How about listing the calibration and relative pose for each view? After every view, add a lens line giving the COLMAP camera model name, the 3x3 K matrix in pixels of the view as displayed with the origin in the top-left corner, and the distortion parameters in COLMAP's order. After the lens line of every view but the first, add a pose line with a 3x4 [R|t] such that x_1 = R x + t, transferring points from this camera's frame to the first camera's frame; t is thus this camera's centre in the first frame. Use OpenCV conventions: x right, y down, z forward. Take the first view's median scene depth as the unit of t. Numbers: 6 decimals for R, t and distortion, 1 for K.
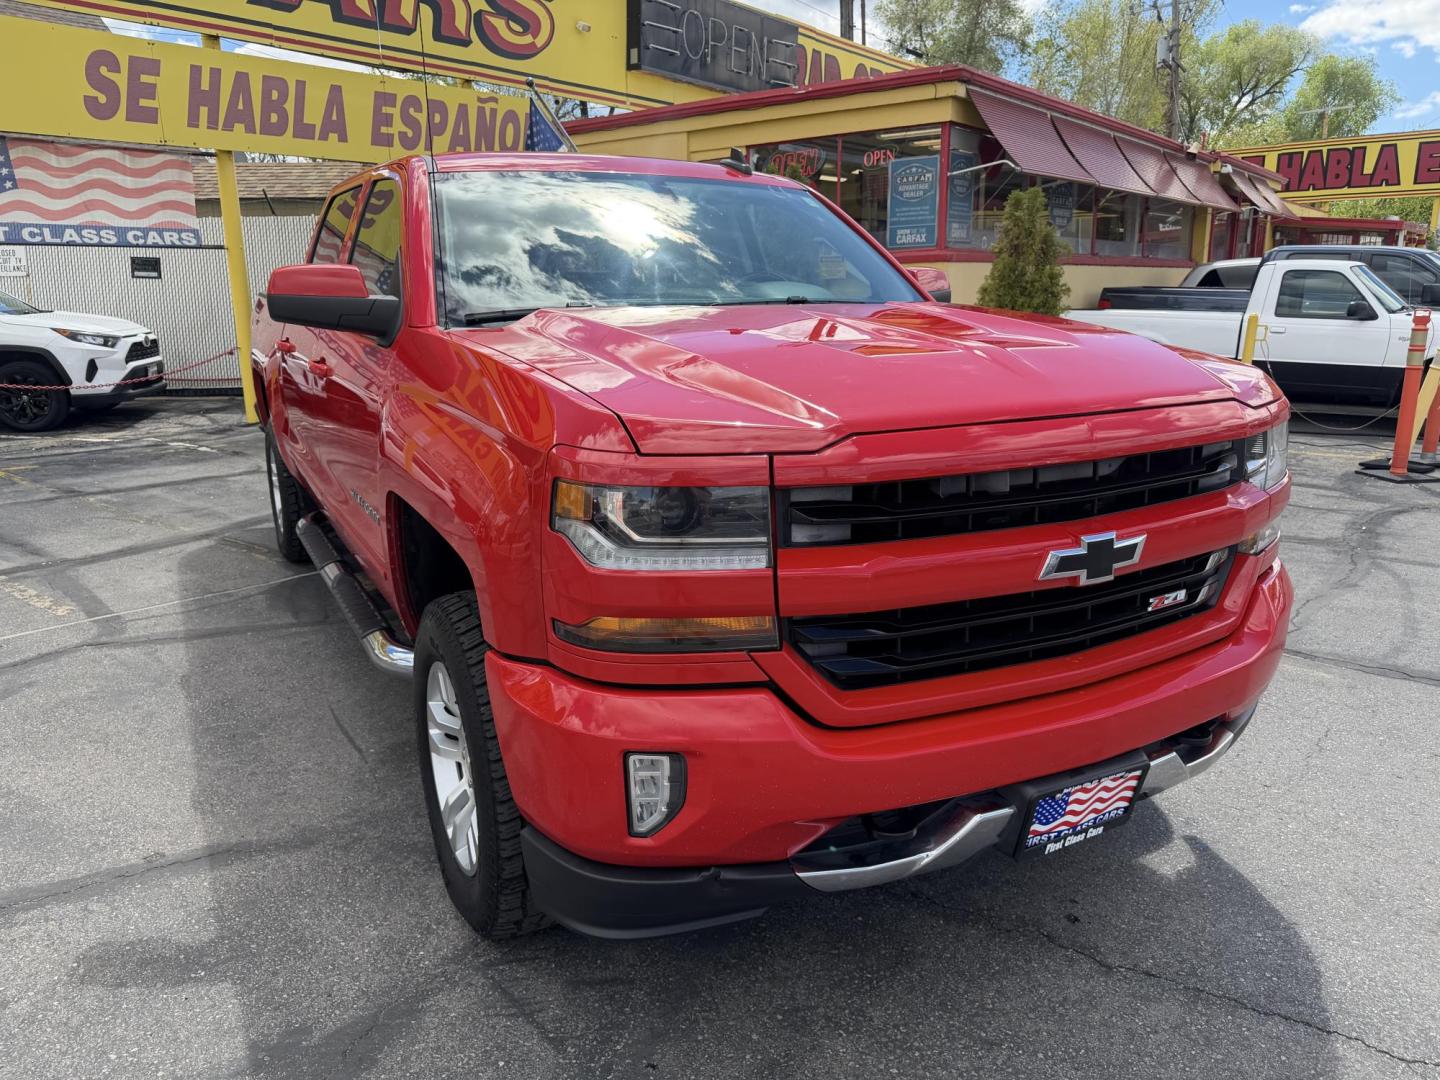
lens RADIAL K [[1024.8, 0, 727.0], [0, 1024.8, 543.6], [0, 0, 1]] dist [0.031892, -0.040193]
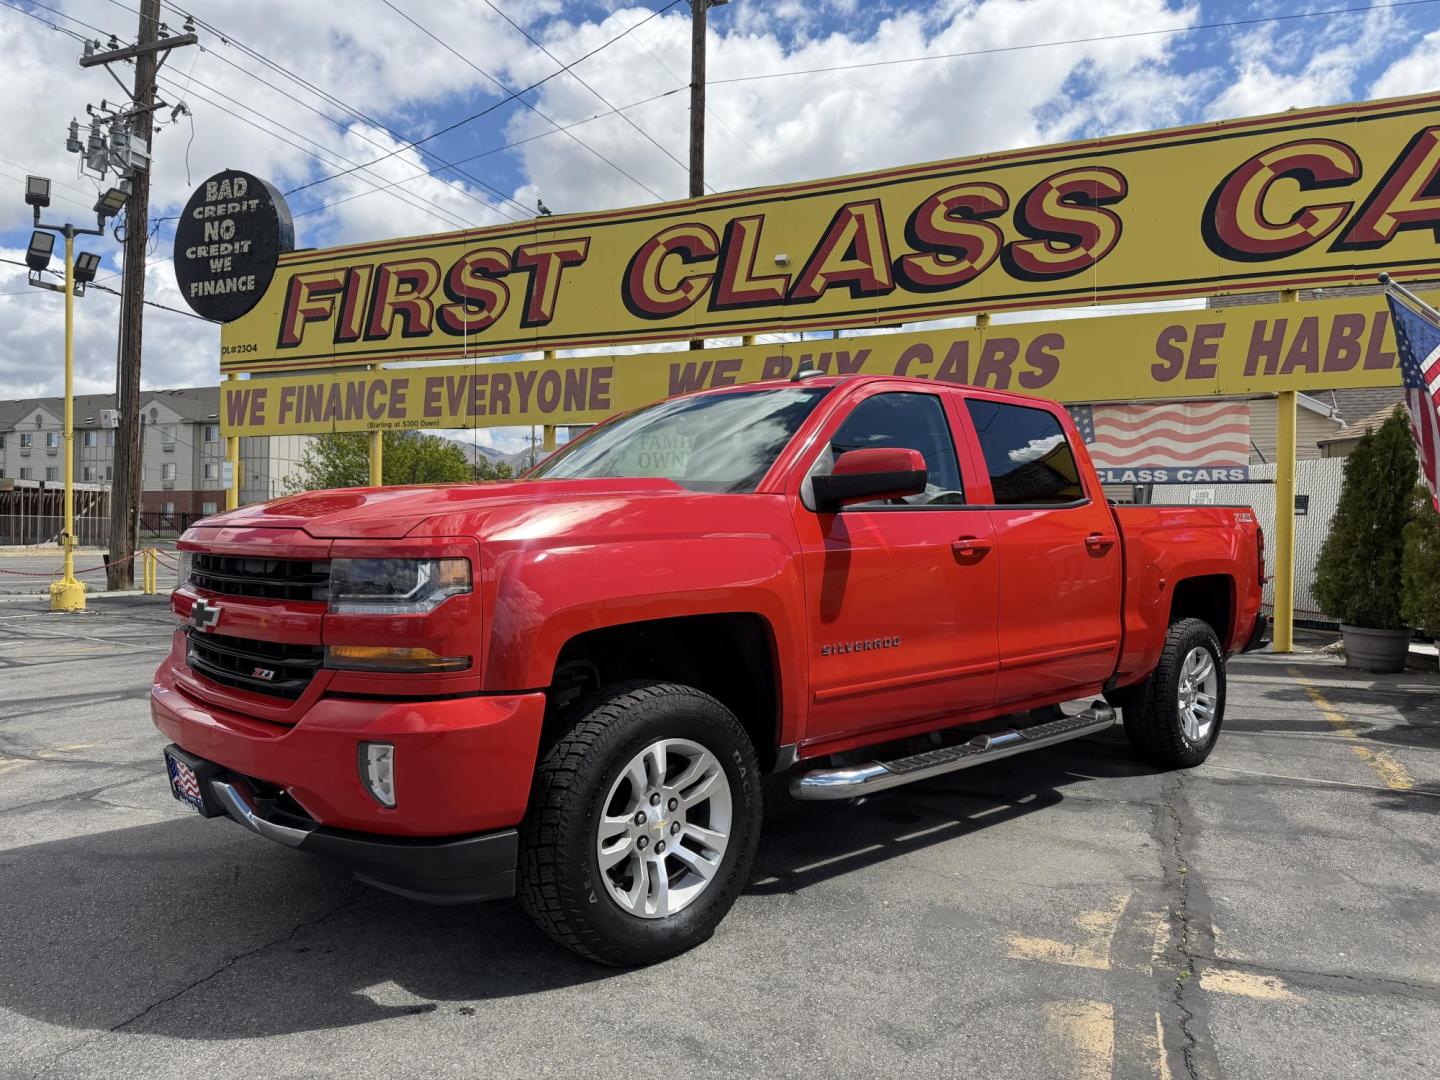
lens RADIAL K [[1024.8, 0, 719.0], [0, 1024.8, 550.7], [0, 0, 1]] dist [0.031892, -0.040193]
pose [[0.241573, 0.028993, -0.969949, 0.396231], [-0.247984, 0.968208, -0.032821, -0.048614], [0.938161, 0.248461, 0.241083, 0.250129]]
